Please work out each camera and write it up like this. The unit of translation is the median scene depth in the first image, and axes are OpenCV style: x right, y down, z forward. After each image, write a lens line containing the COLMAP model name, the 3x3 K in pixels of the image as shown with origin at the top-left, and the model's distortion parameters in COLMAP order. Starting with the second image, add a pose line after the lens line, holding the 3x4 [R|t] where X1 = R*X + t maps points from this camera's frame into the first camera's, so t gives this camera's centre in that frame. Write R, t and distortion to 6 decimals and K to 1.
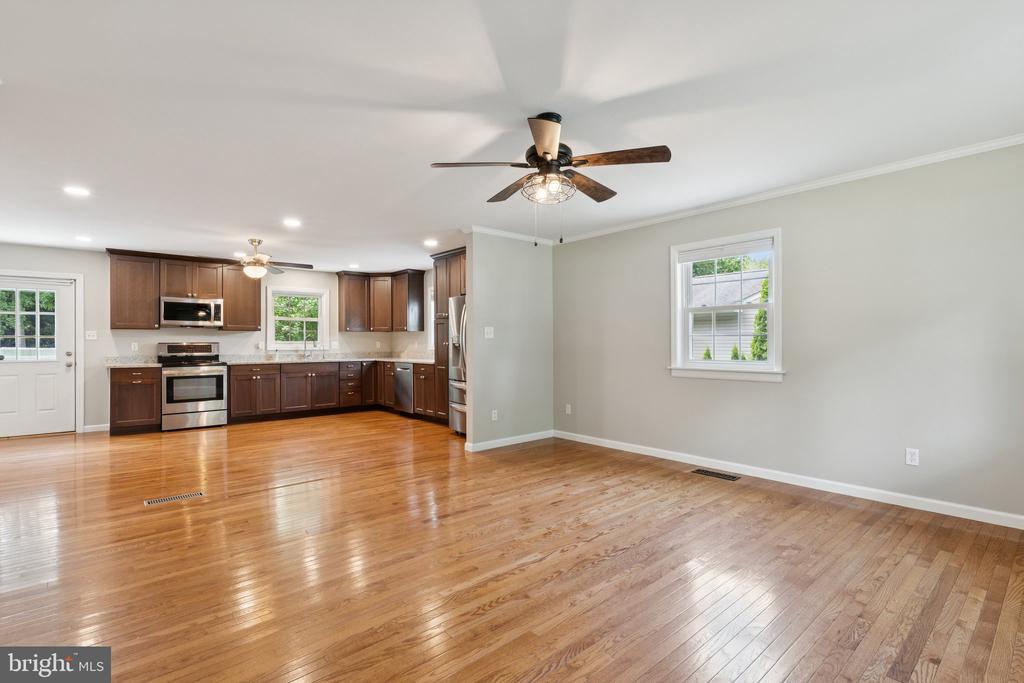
lens RADIAL K [[480.2, 0, 507.2], [0, 480.2, 339.6], [0, 0, 1]] dist [-0.008950, 0.003283]
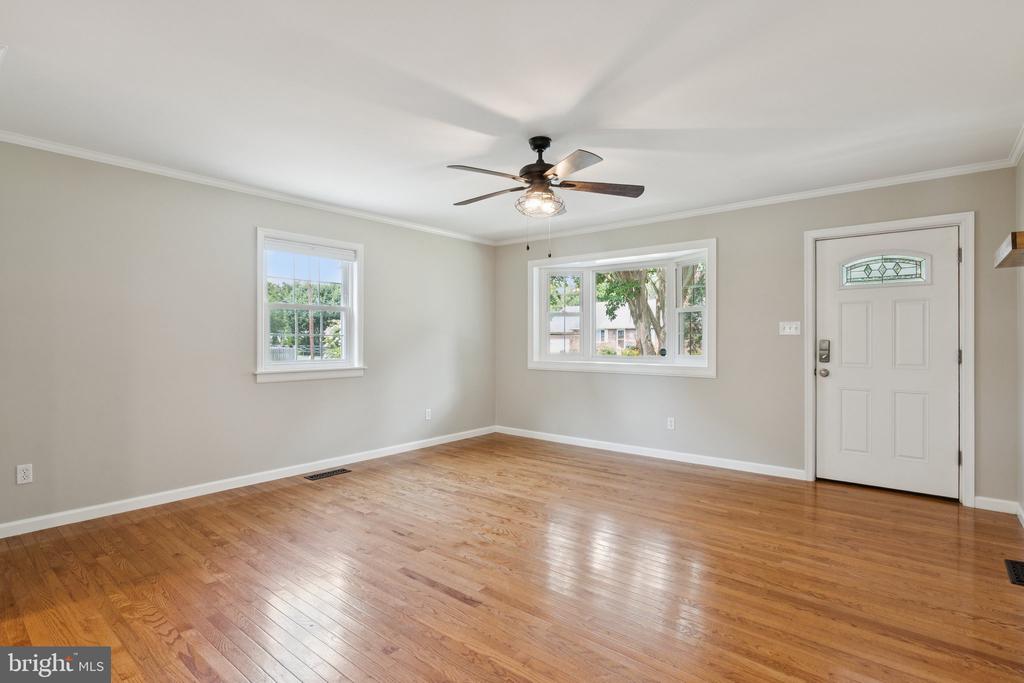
lens RADIAL K [[495.2, 0, 511.3], [0, 495.2, 339.6], [0, 0, 1]] dist [-0.003431, -0.000295]
pose [[-0.169760, 0.007080, 0.985460, -0.432626], [-0.005100, 0.999954, -0.008063, 0.004525], [-0.985472, -0.006394, -0.169716, 0.529978]]
